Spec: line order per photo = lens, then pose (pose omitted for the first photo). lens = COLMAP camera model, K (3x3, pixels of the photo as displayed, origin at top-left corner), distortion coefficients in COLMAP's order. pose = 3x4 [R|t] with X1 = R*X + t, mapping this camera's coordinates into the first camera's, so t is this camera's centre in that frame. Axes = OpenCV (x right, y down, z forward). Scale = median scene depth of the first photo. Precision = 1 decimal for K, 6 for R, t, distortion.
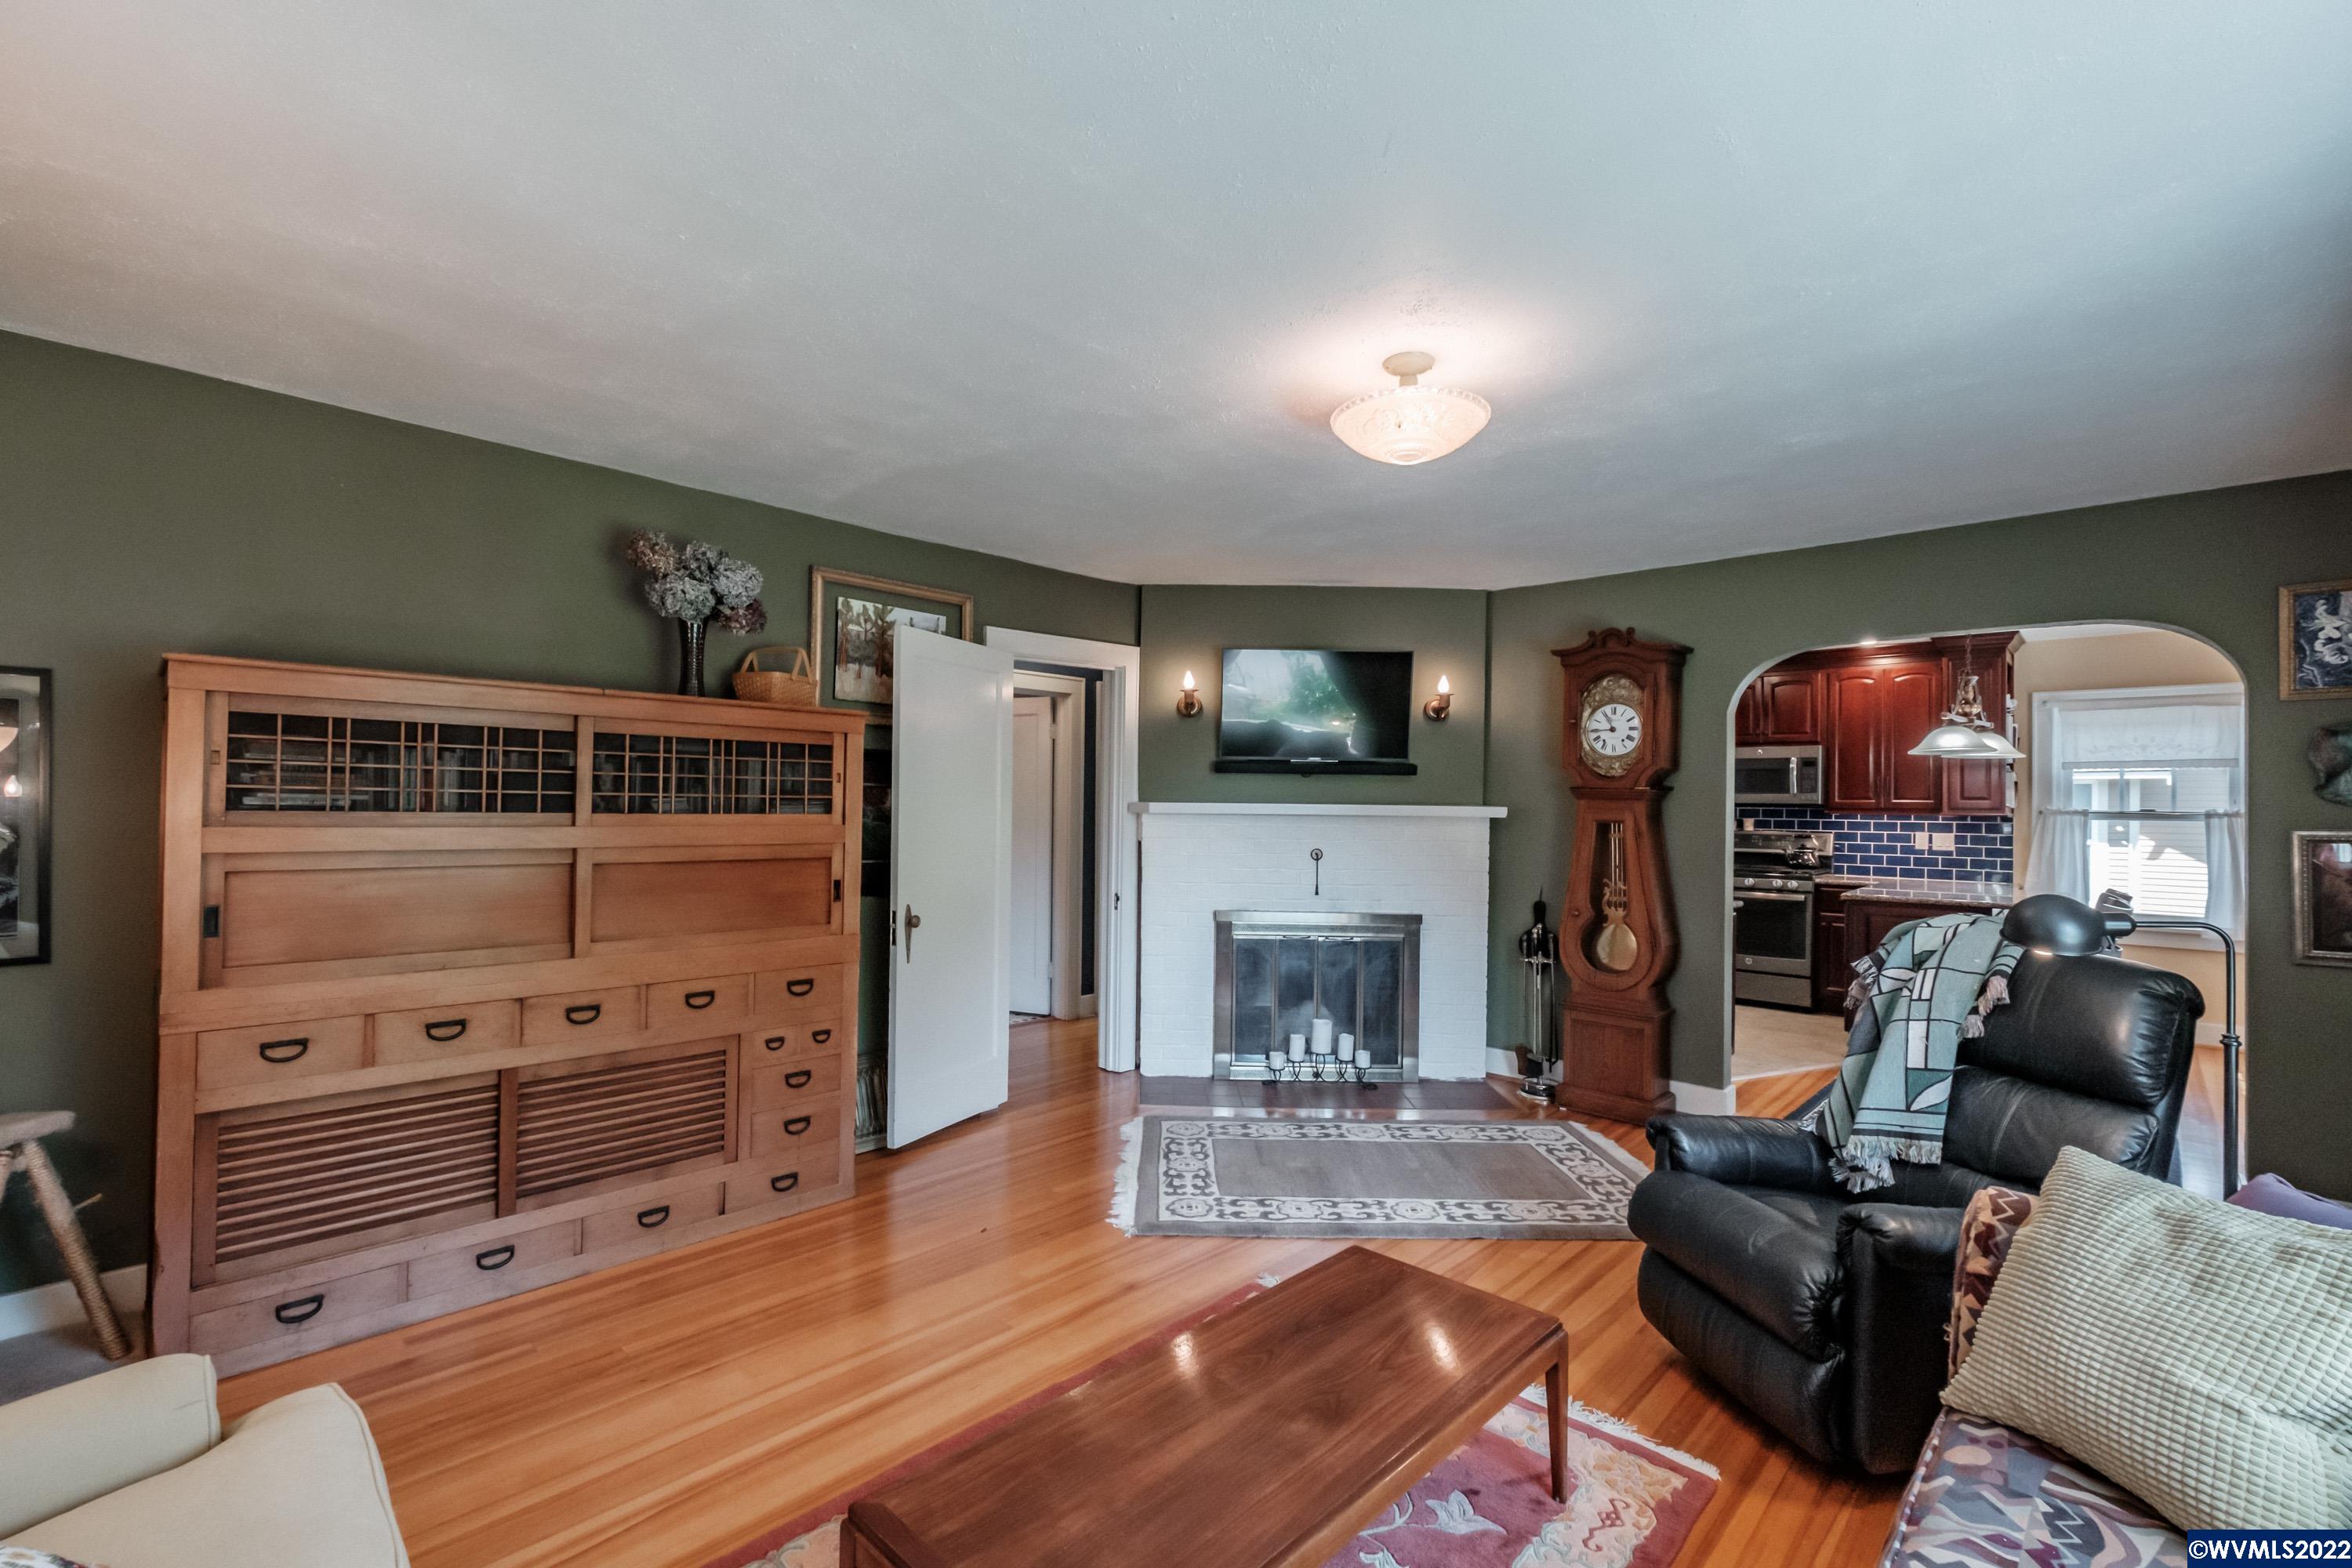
lens RADIAL K [[1032.4, 0, 1151.9], [0, 1032.4, 795.5], [0, 0, 1]] dist [-0.004571, -0.000688]
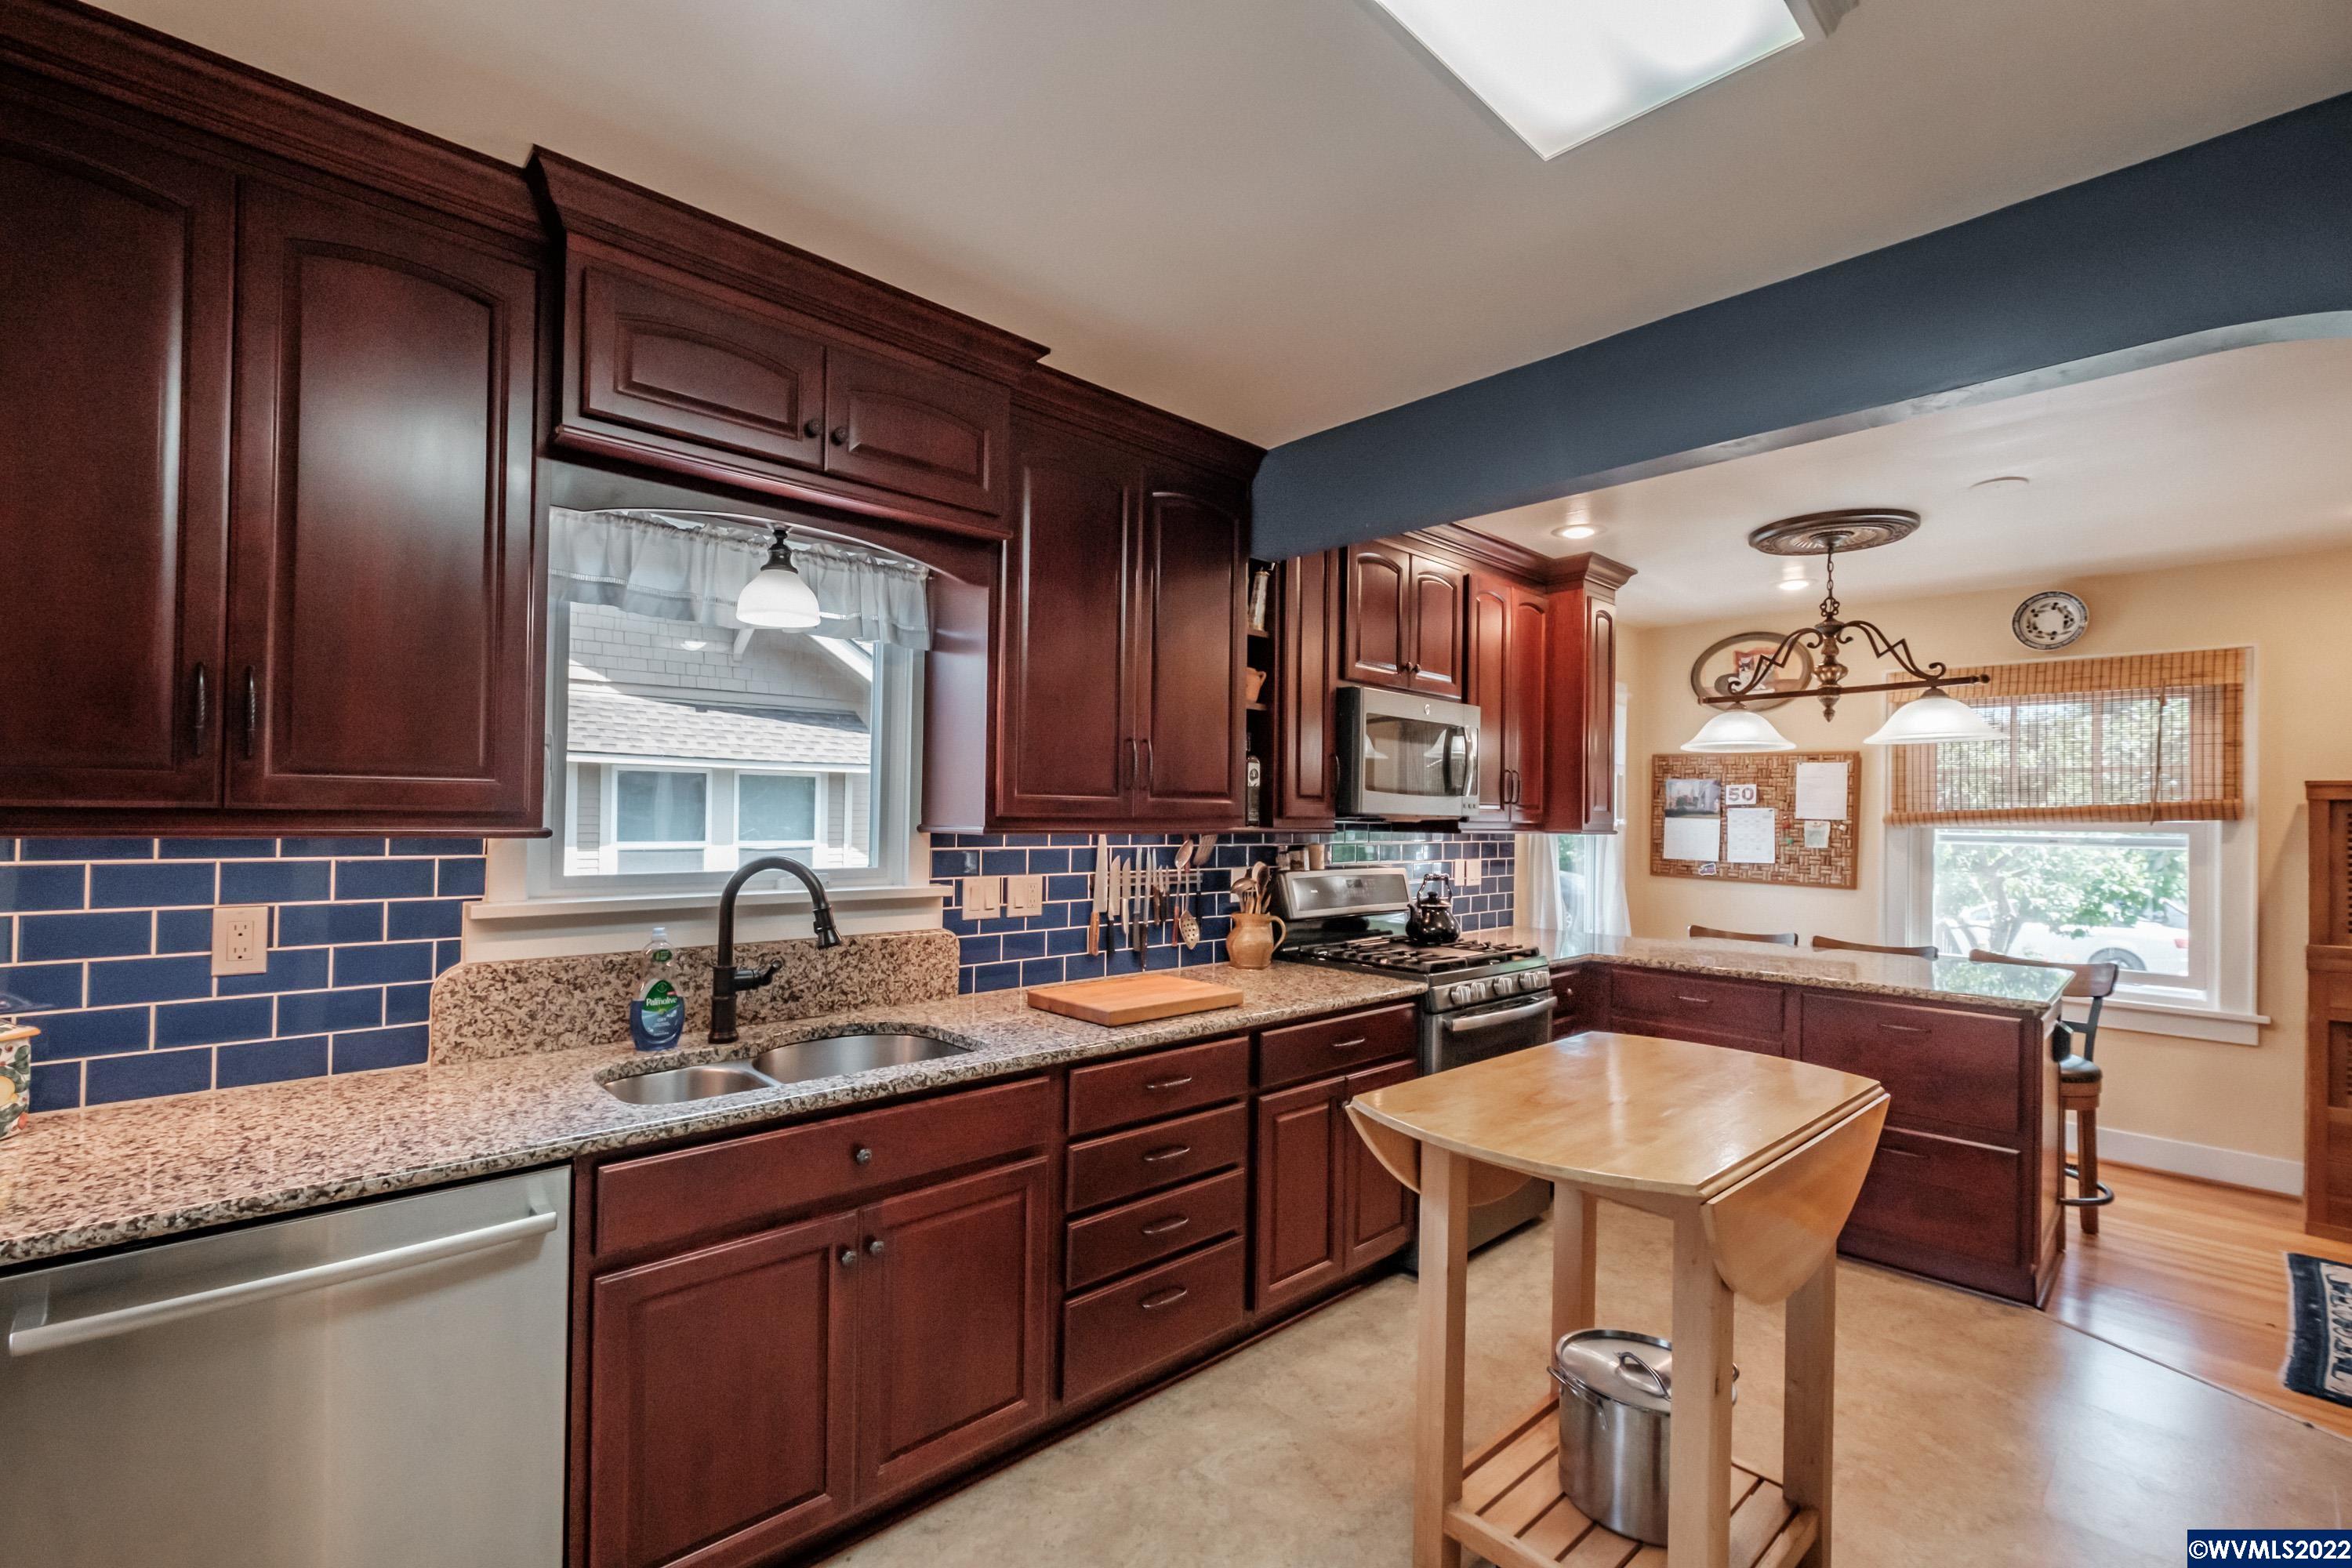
lens RADIAL K [[1032.4, 0, 1144.4], [0, 1032.4, 793.7], [0, 0, 1]] dist [-0.004571, -0.000688]
pose [[0.053863, 0.007124, 0.998523, 0.106465], [-0.022105, 0.999738, -0.005941, 0.003756], [-0.998304, -0.021752, 0.054006, 1.176611]]
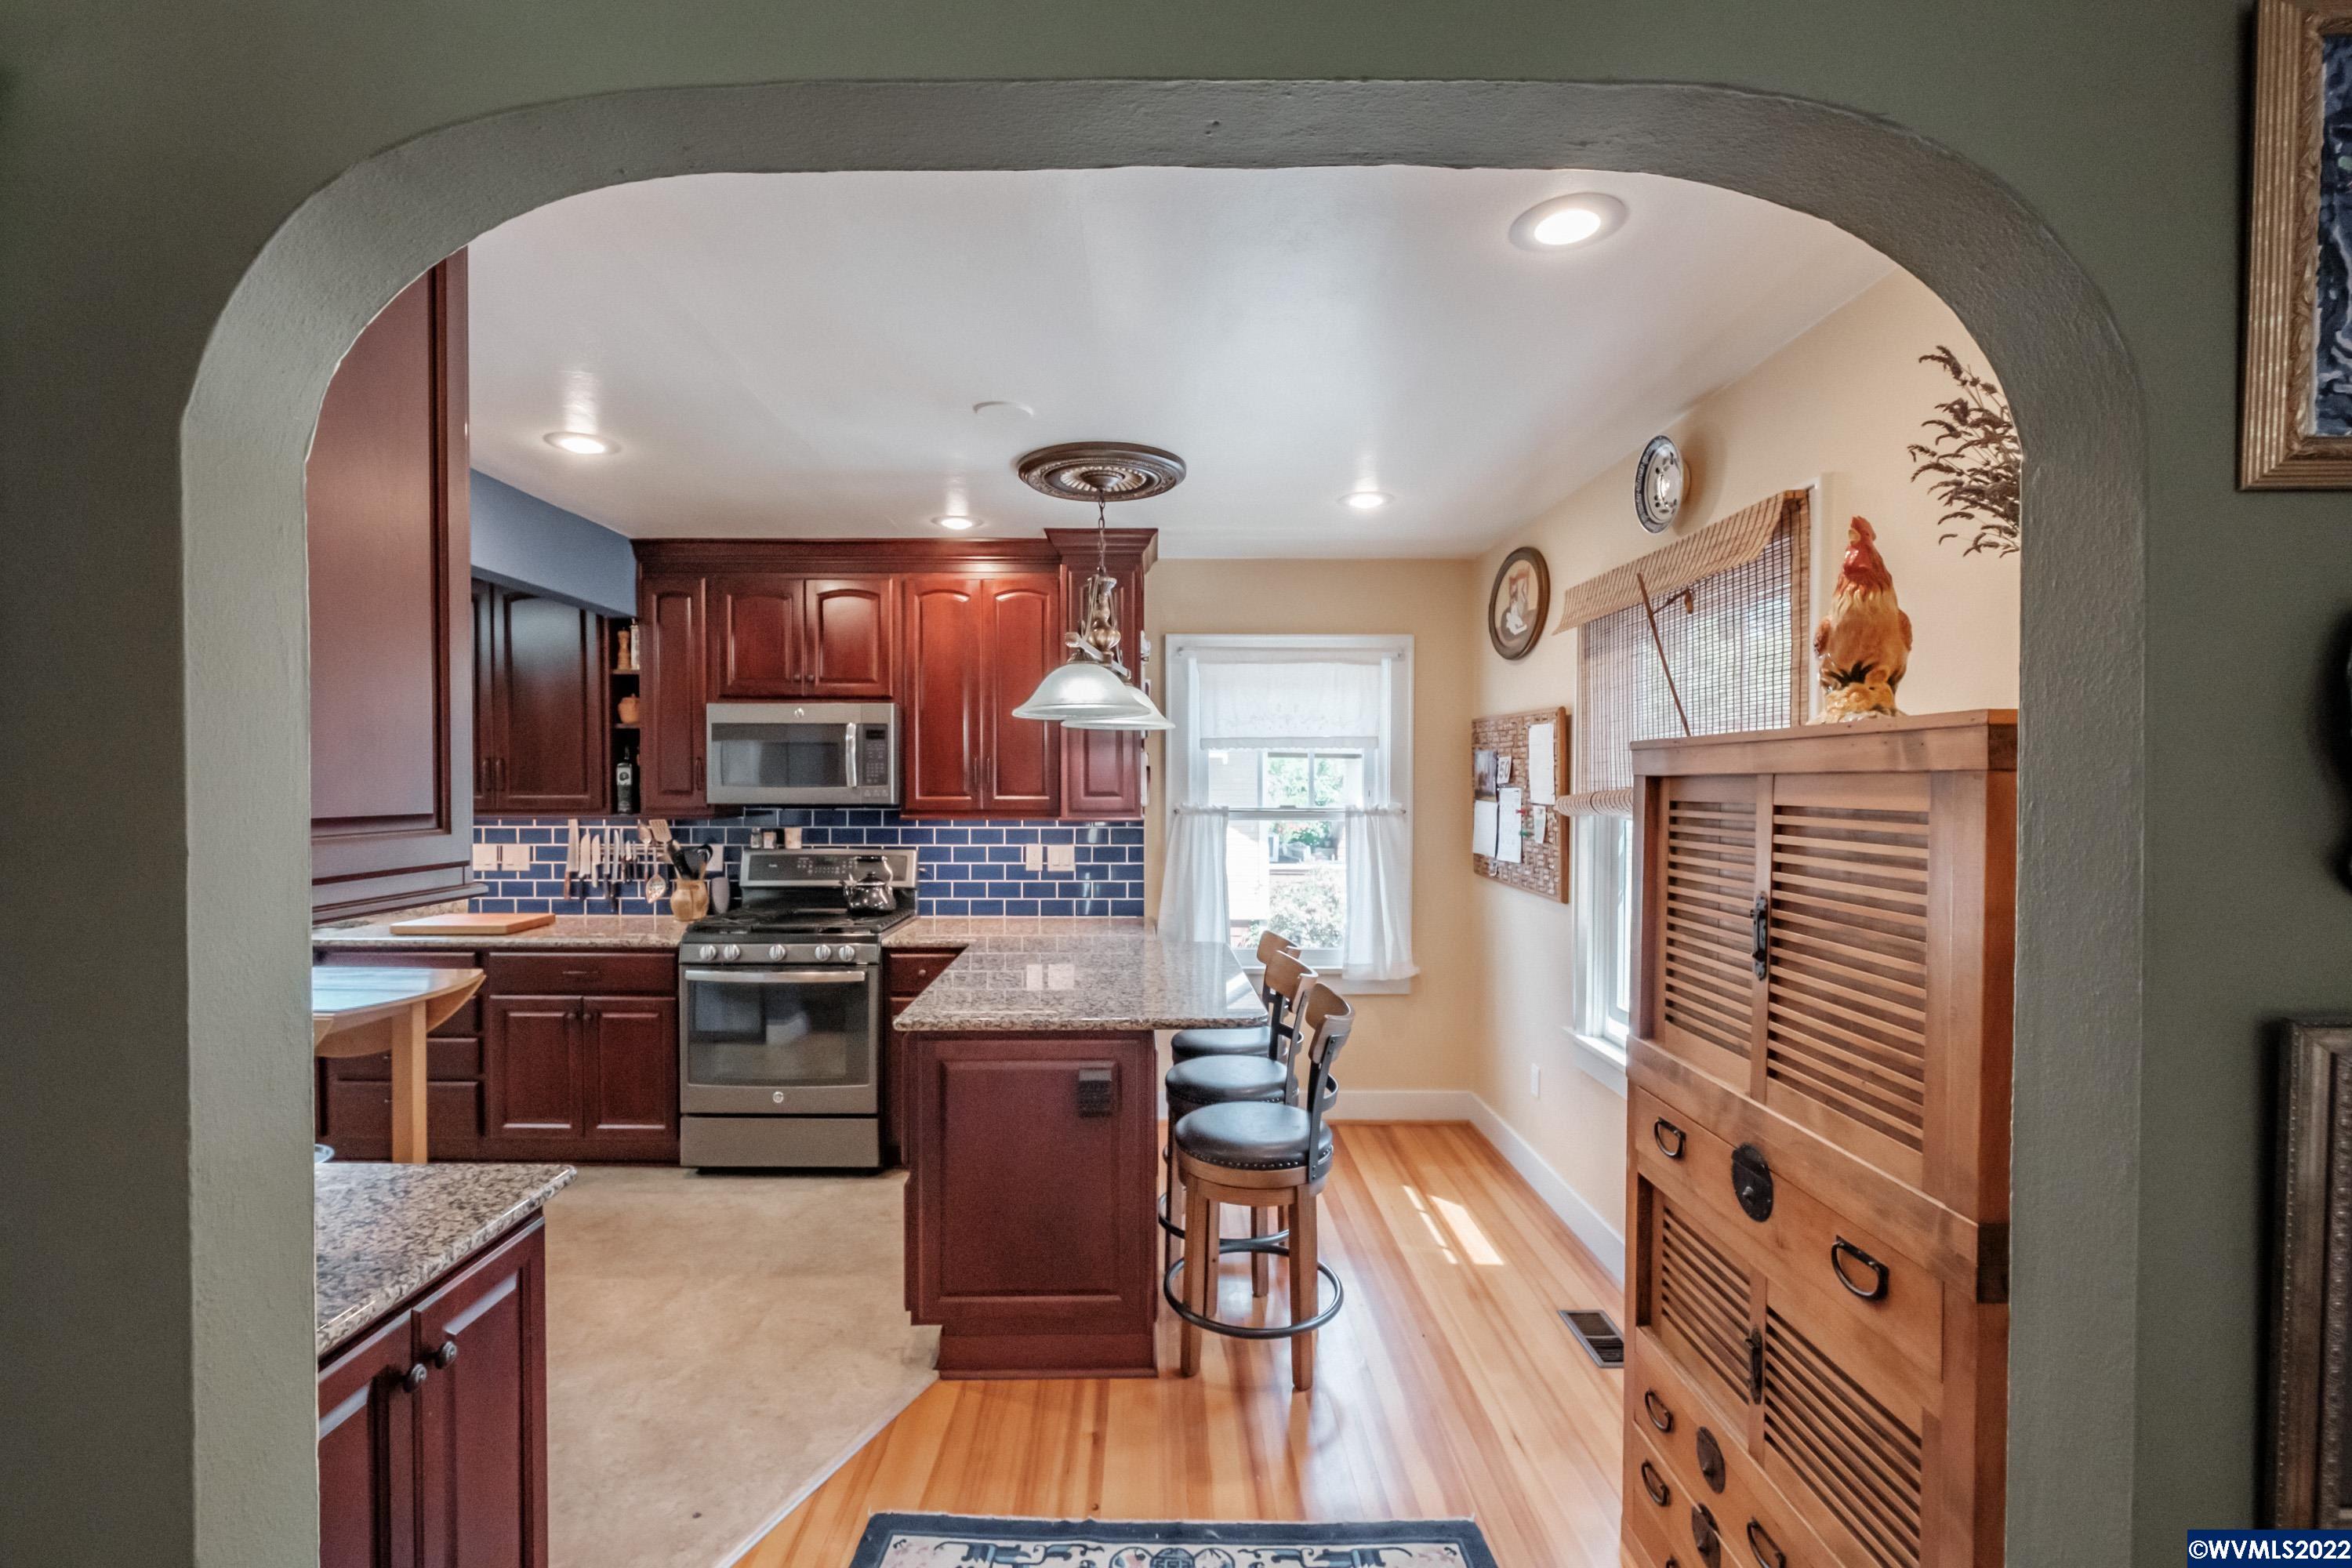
lens RADIAL K [[1032.4, 0, 1160.7], [0, 1032.4, 797.4], [0, 0, 1]] dist [-0.004571, -0.000688]
pose [[0.719823, -0.023591, 0.693757, 0.362788], [0.004041, 0.999548, 0.029796, -0.012673], [-0.694146, -0.018644, 0.719593, 0.488159]]
